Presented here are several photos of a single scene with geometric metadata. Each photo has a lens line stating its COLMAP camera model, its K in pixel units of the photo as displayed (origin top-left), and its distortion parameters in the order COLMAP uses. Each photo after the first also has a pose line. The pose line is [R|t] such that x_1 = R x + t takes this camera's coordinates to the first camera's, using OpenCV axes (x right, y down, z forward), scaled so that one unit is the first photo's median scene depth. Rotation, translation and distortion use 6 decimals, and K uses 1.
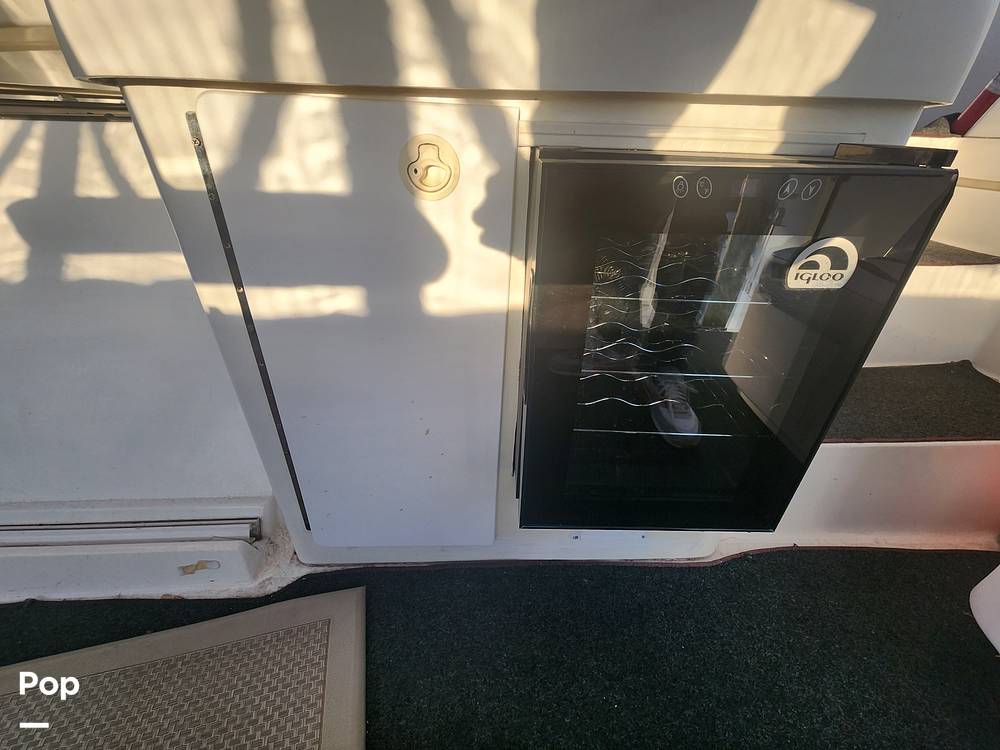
lens RADIAL K [[413.8, 0, 490.2], [0, 413.8, 372.9], [0, 0, 1]] dist [0.009202, -0.003321]
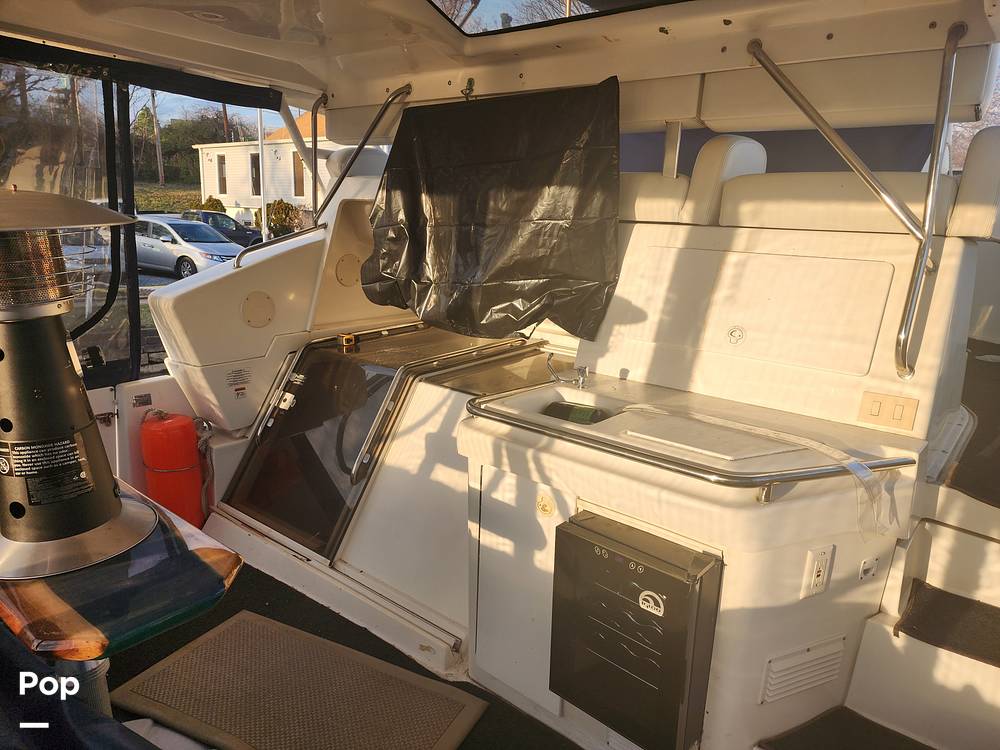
lens RADIAL K [[663.1, 0, 514.0], [0, 663.1, 374.4], [0, 0, 1]] dist [0.057857, -0.051803]
pose [[0.776599, 0.162169, -0.608765, 1.282381], [-0.329380, 0.928228, -0.172918, -0.305098], [0.537031, 0.334803, 0.774277, -1.595601]]
